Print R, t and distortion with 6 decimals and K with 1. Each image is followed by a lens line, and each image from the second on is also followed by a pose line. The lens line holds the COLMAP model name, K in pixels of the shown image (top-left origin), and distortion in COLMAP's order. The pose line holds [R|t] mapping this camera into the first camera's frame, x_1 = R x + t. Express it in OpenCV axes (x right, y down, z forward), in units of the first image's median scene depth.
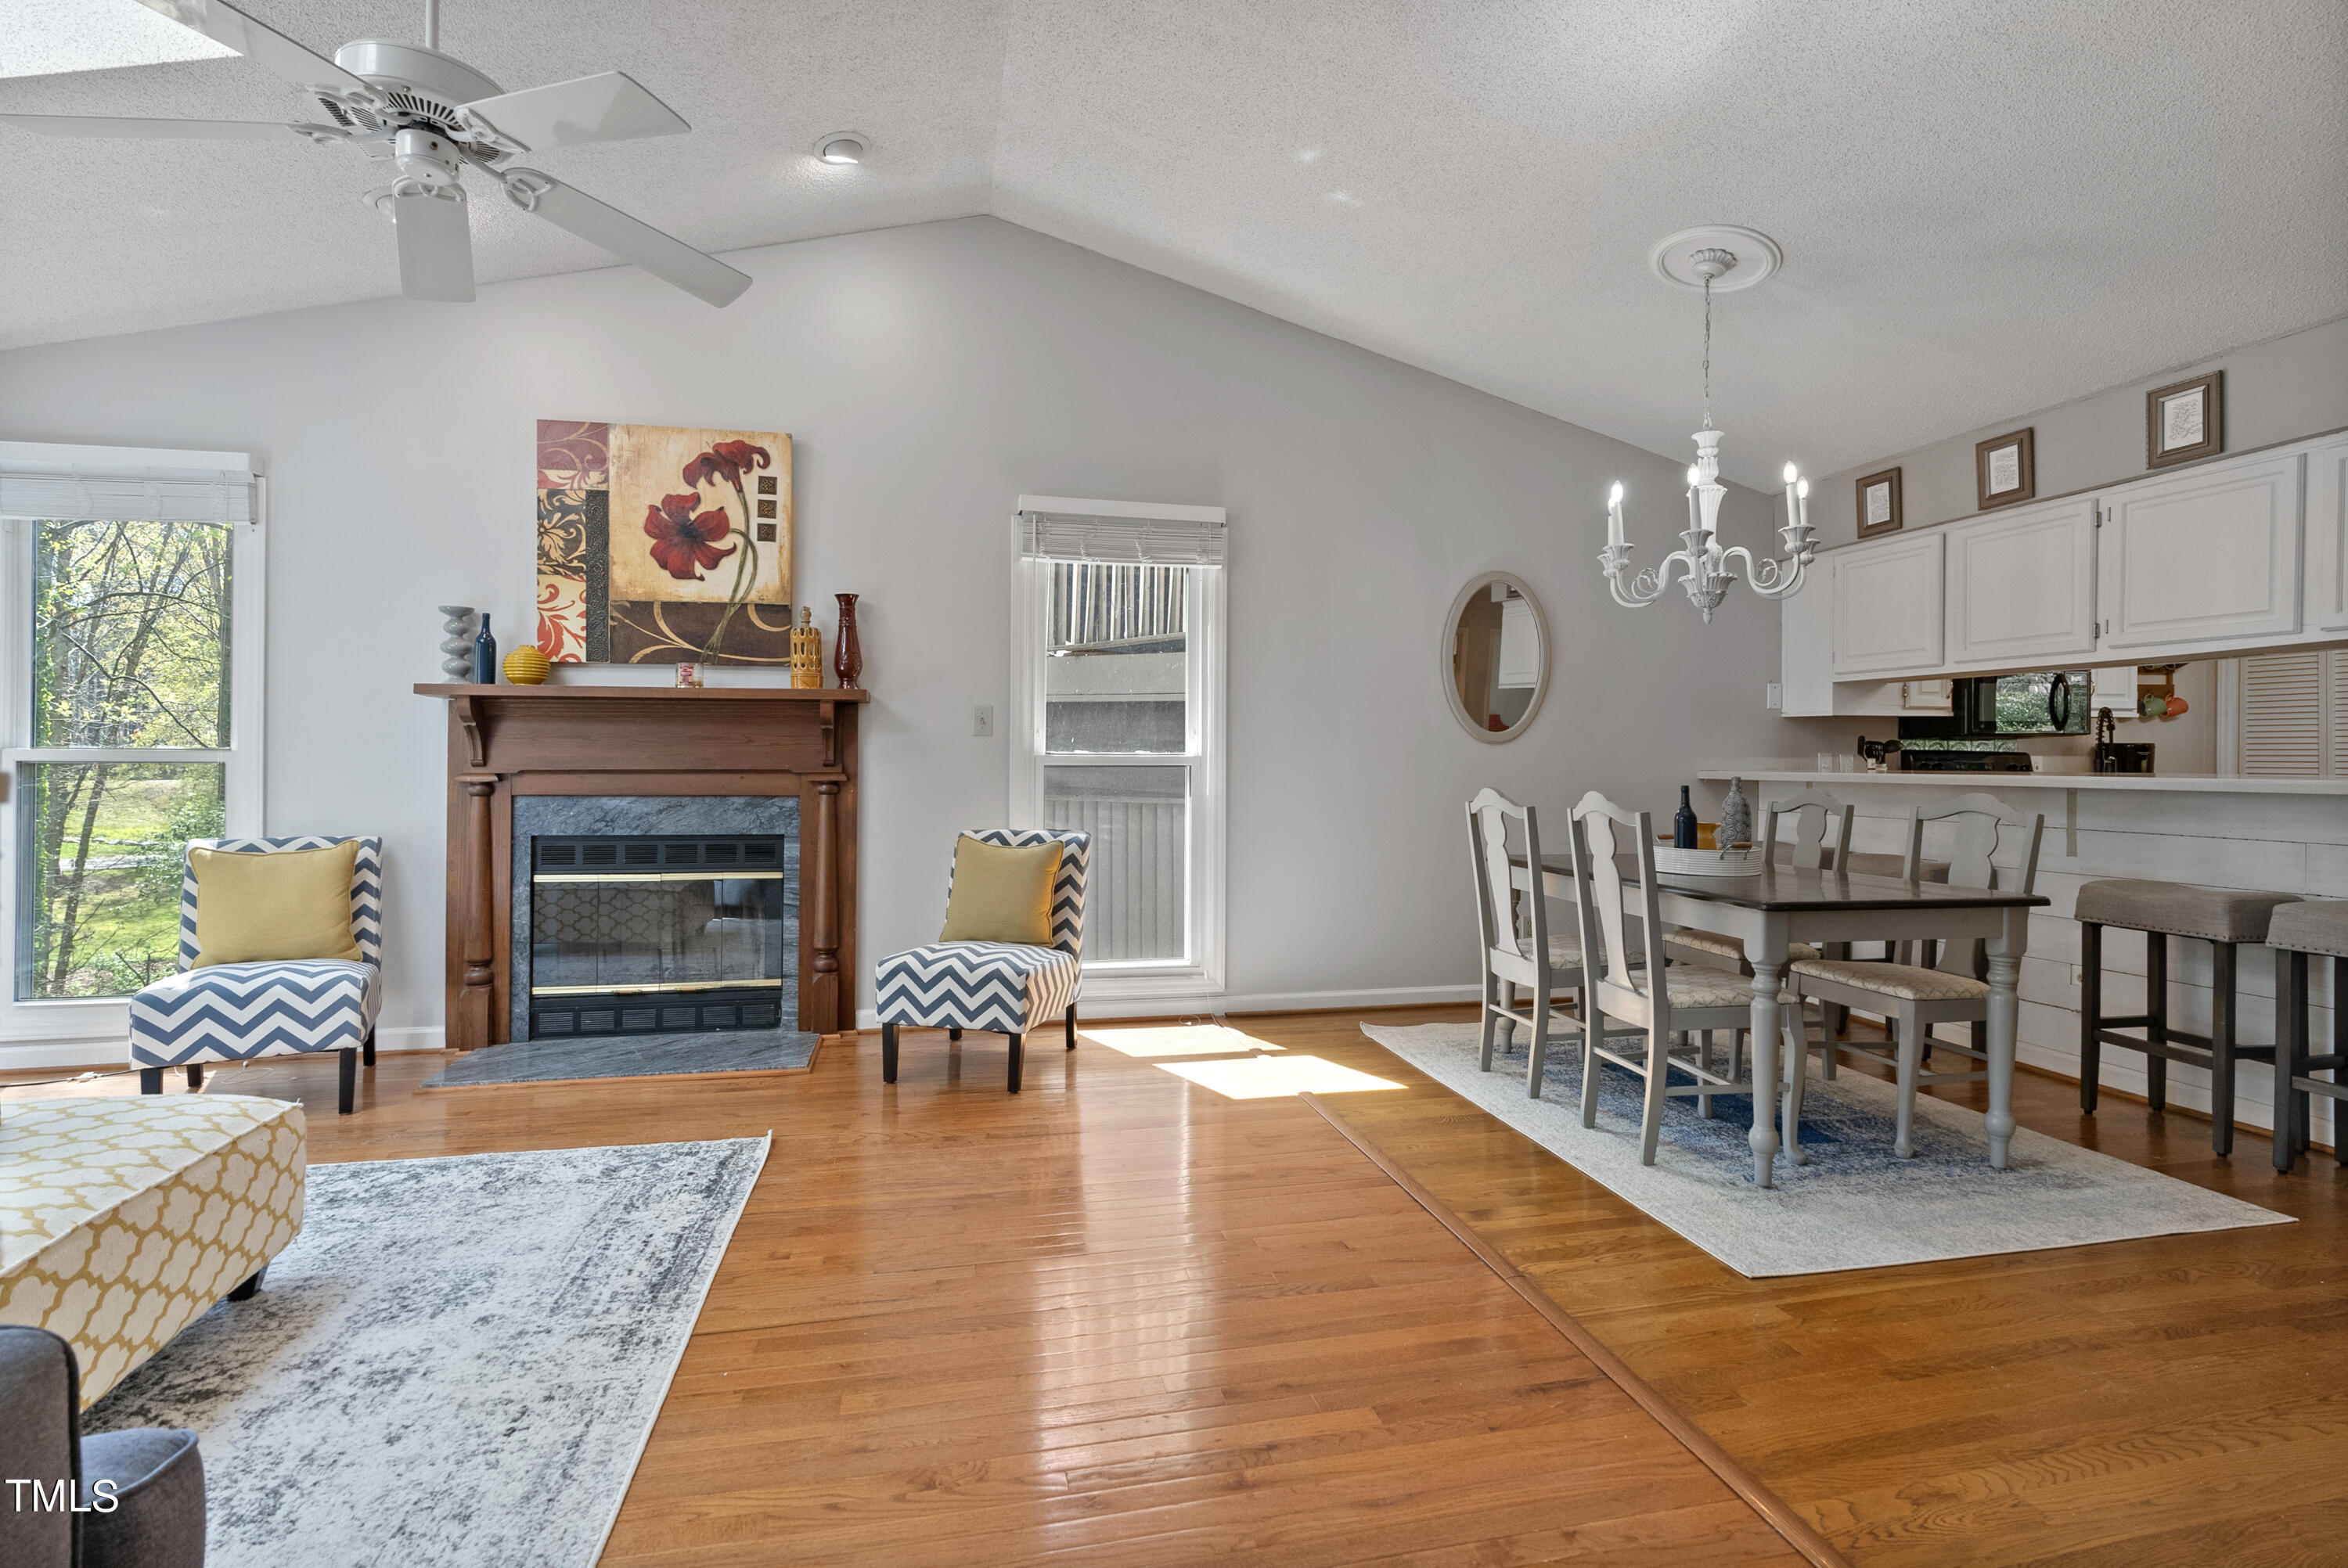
lens RADIAL K [[1103.2, 0, 1180.8], [0, 1103.2, 754.8], [0, 0, 1]] dist [-0.008666, 0.001543]
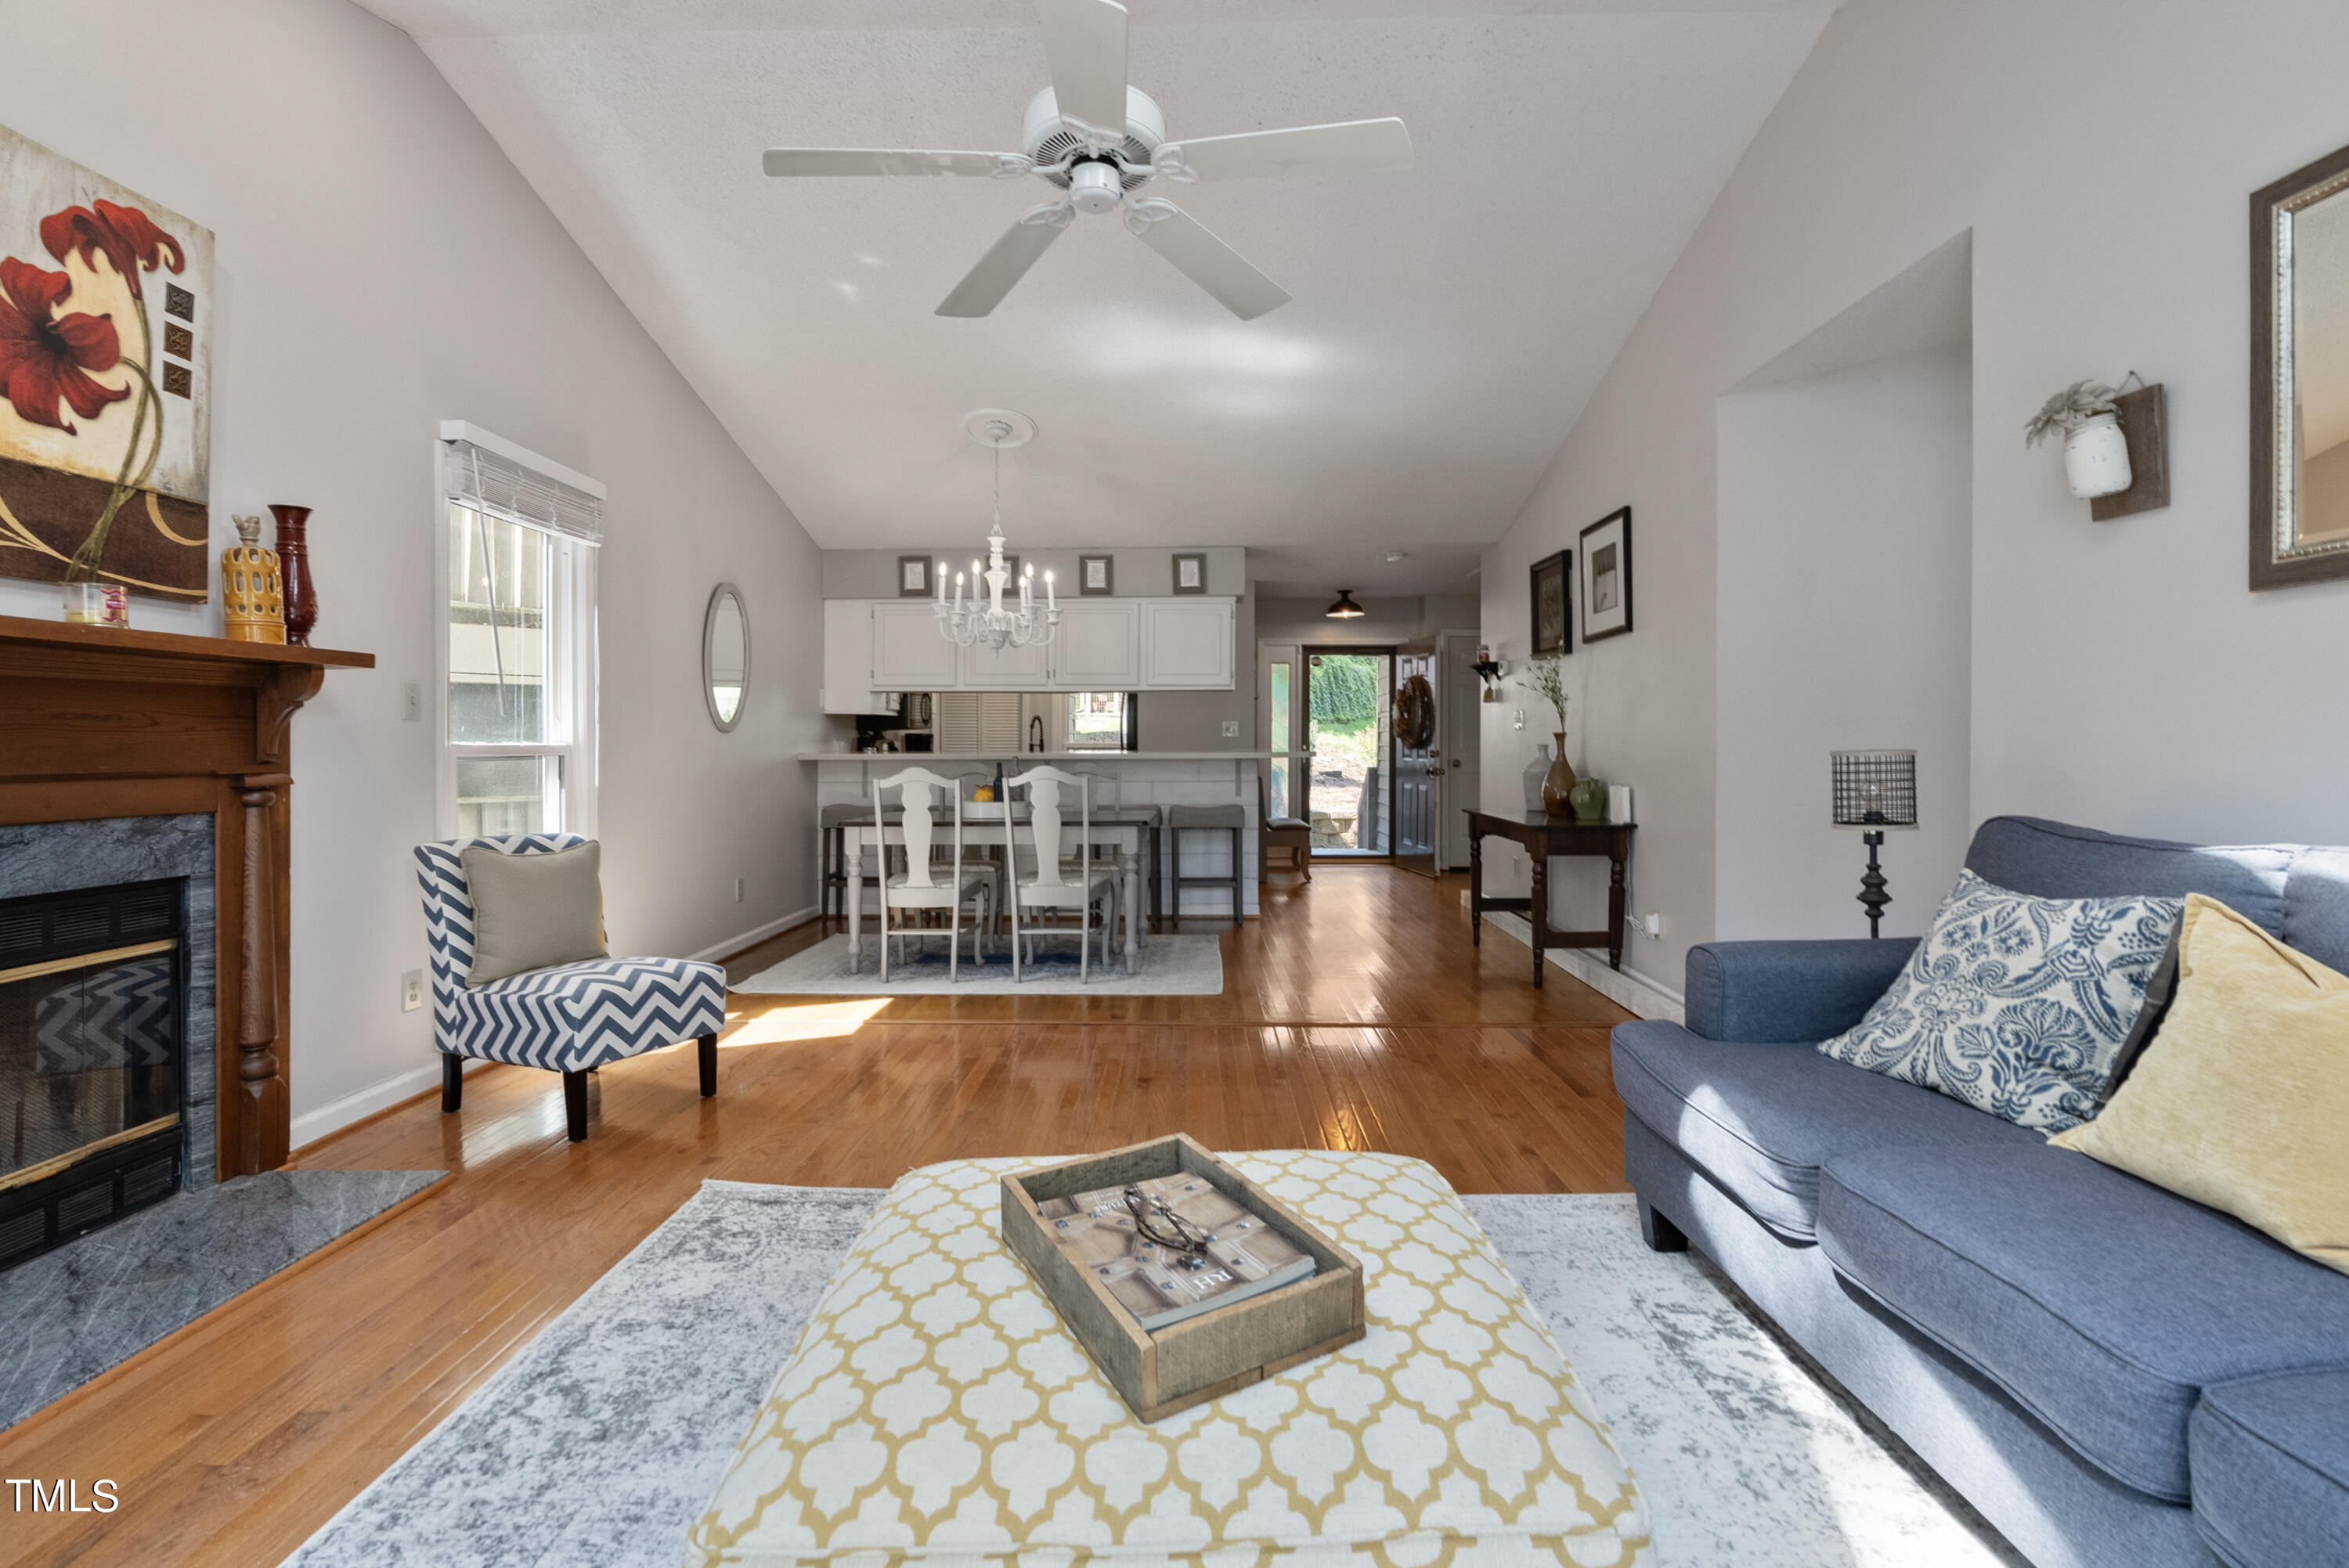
lens RADIAL K [[1085.2, 0, 1164.5], [0, 1085.2, 750.3], [0, 0, 1]] dist [-0.001525, 0.000592]
pose [[0.249353, -0.010240, 0.968359, -0.851807], [-0.000873, 0.999941, 0.010799, -0.005136], [-0.968412, -0.003538, 0.249329, 0.336716]]
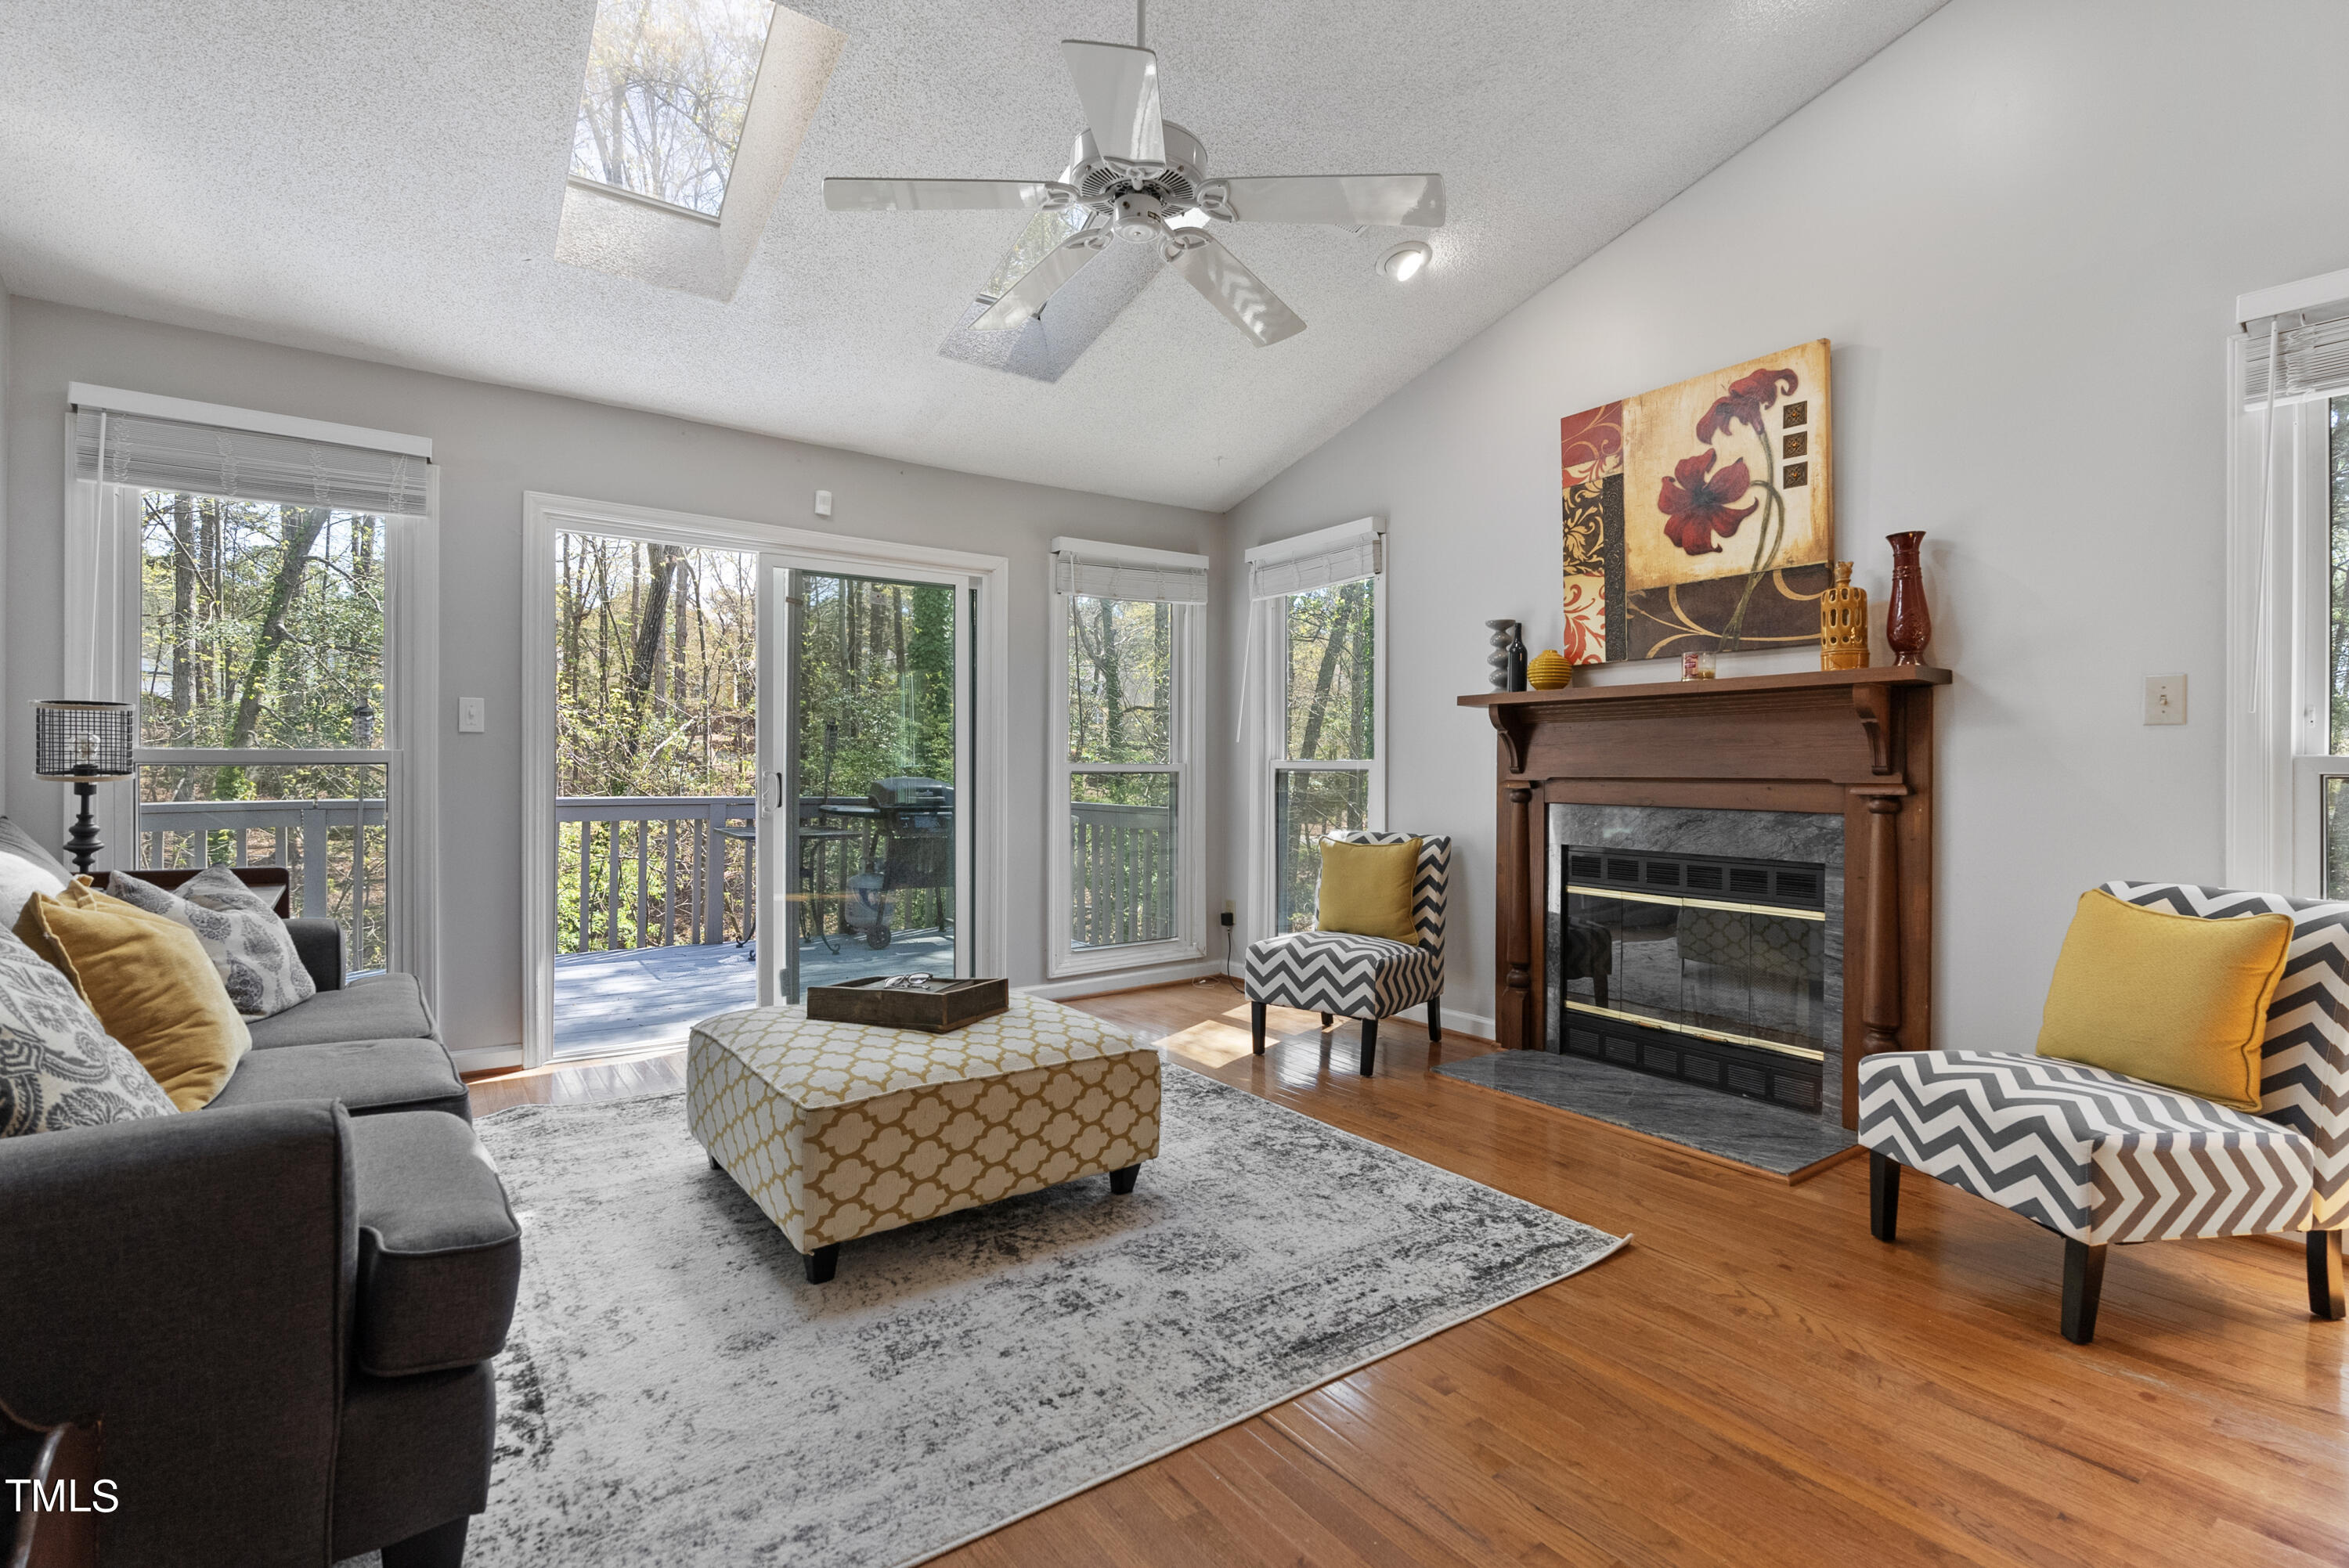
lens RADIAL K [[1086.6, 0, 1167.3], [0, 1086.6, 762.1], [0, 0, 1]] dist [-0.011194, 0.004245]
pose [[0.383298, -0.007954, -0.923591, 0.167238], [0.001659, 0.999967, -0.007923, 0.007198], [0.923623, 0.001504, 0.383298, 0.306070]]
